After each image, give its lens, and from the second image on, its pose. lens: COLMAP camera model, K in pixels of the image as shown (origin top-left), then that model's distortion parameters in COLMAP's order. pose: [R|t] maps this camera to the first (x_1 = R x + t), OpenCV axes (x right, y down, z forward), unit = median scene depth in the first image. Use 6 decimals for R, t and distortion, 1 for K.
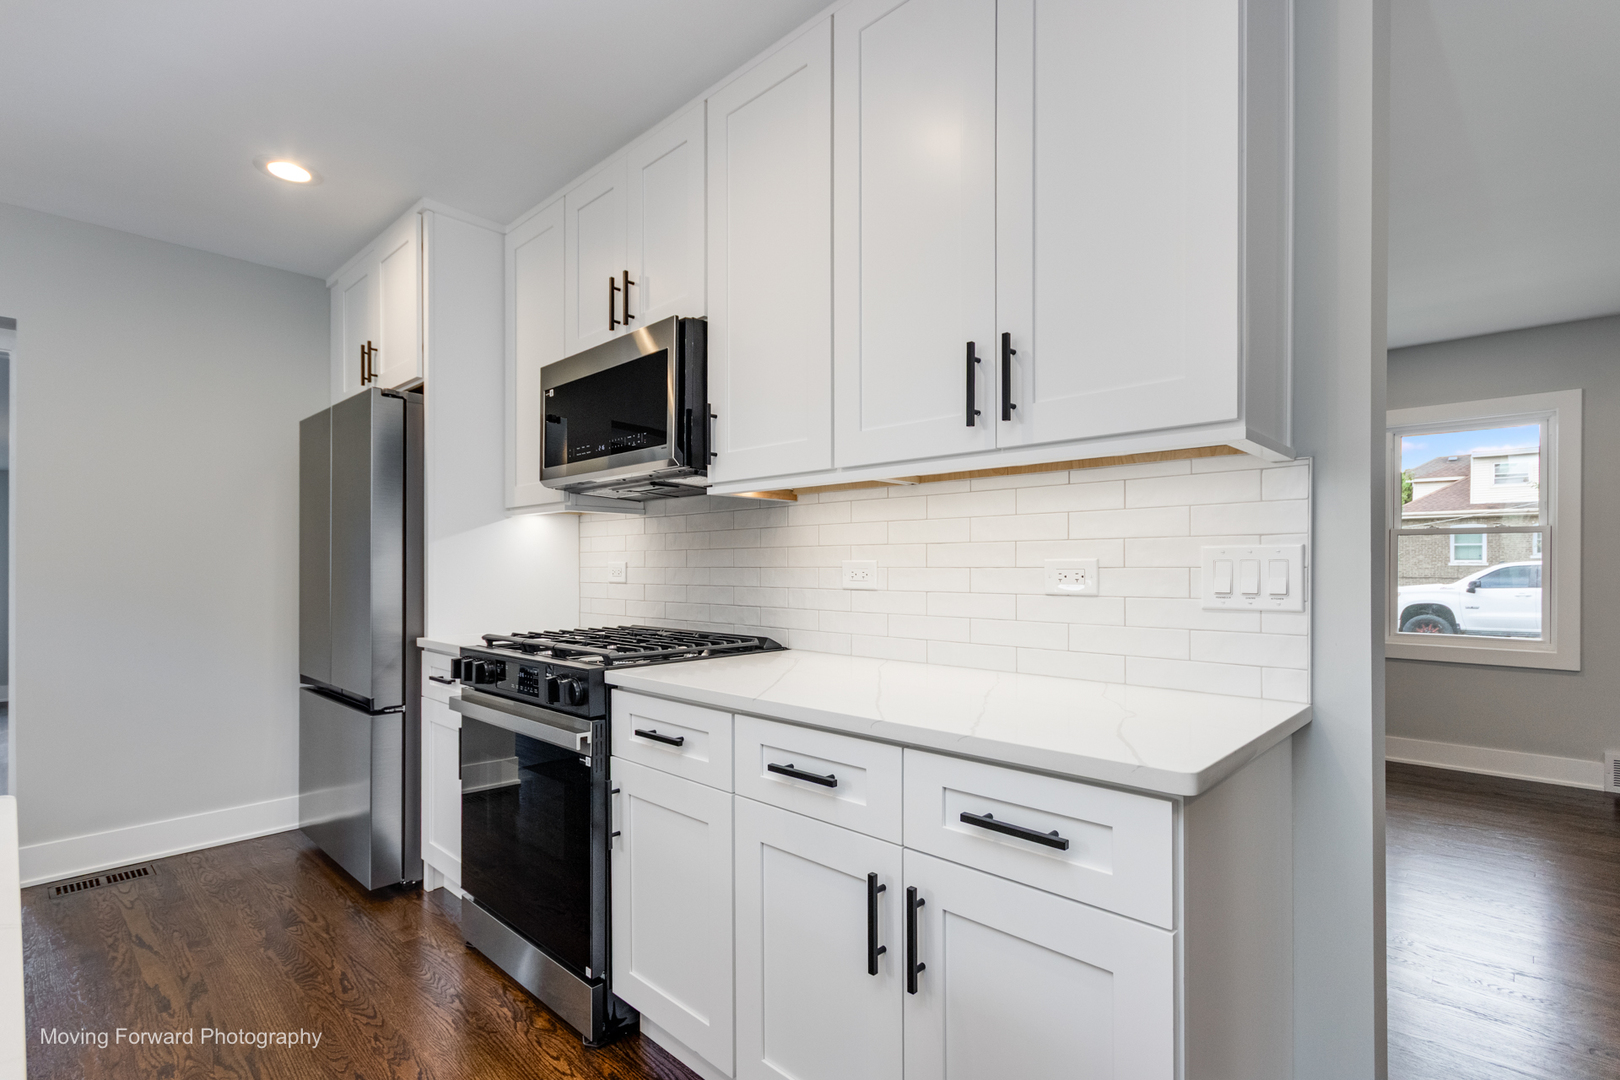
lens RADIAL K [[753.8, 0, 803.4], [0, 753.8, 570.5], [0, 0, 1]] dist [-0.000651, -0.000378]
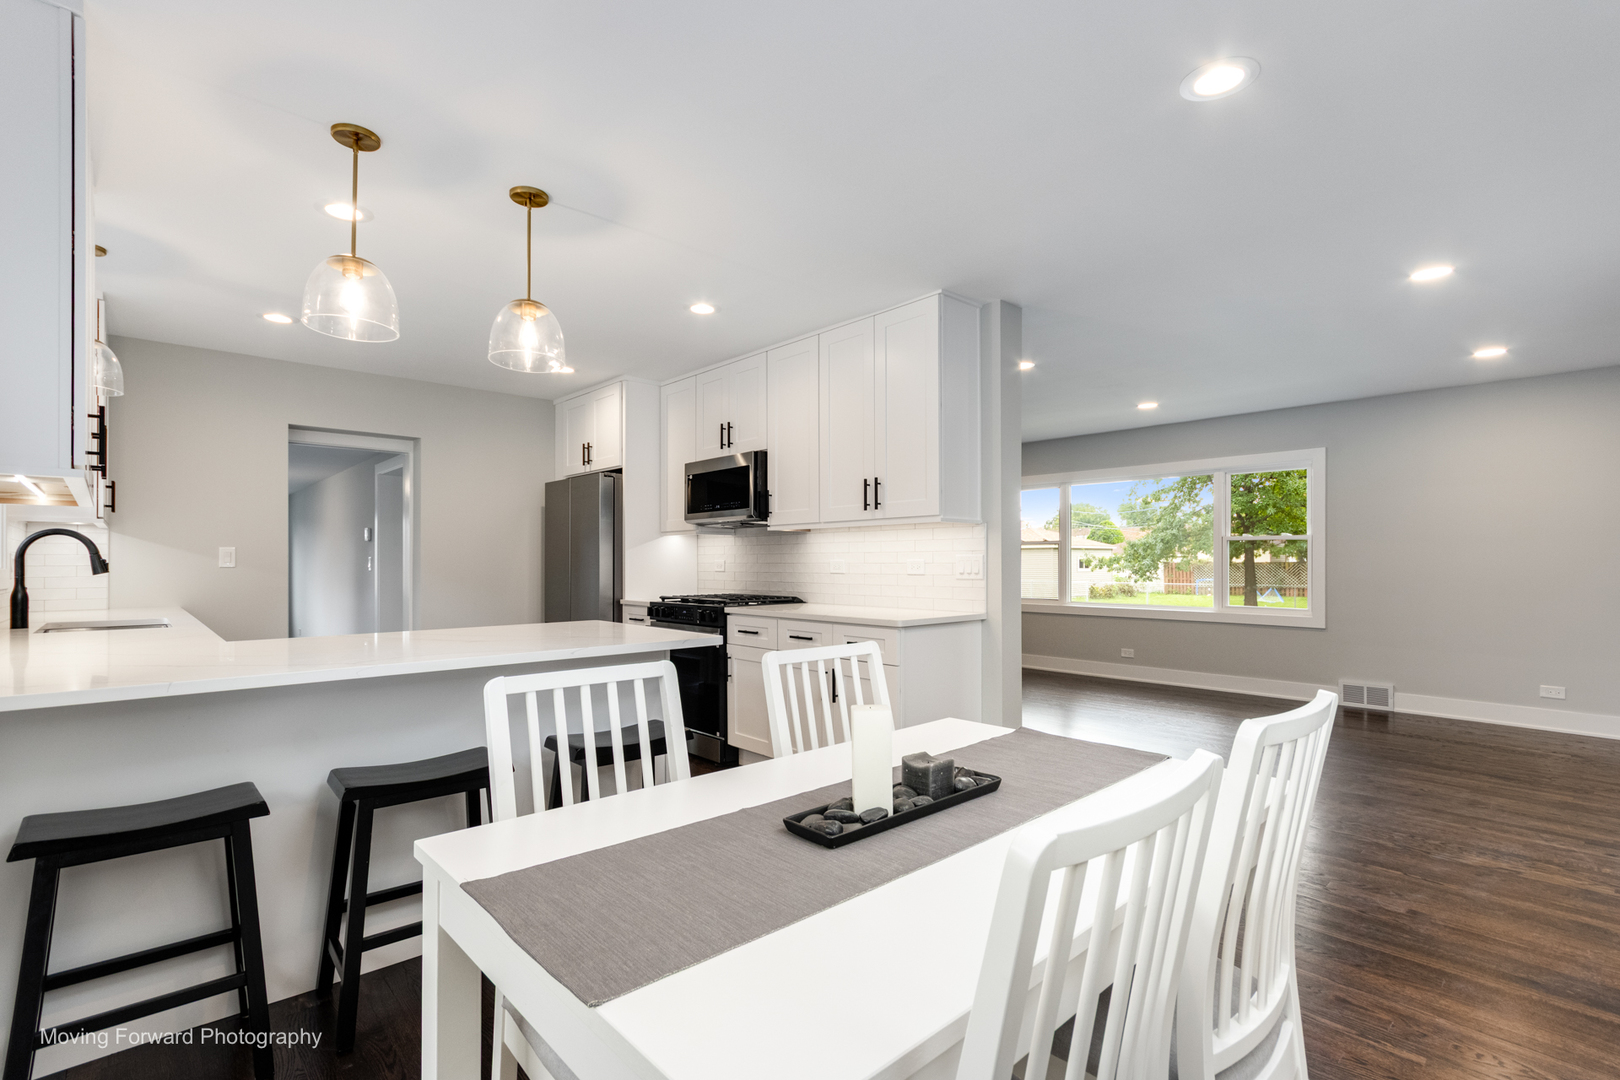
lens RADIAL K [[754.2, 0, 812.3], [0, 754.2, 538.6], [0, 0, 1]] dist [0.001578, 0.000006]
pose [[0.997735, -0.003939, -0.067158, 0.138015], [0.001615, 0.999399, -0.034617, 0.000060], [0.067254, 0.034430, 0.997142, -1.085607]]
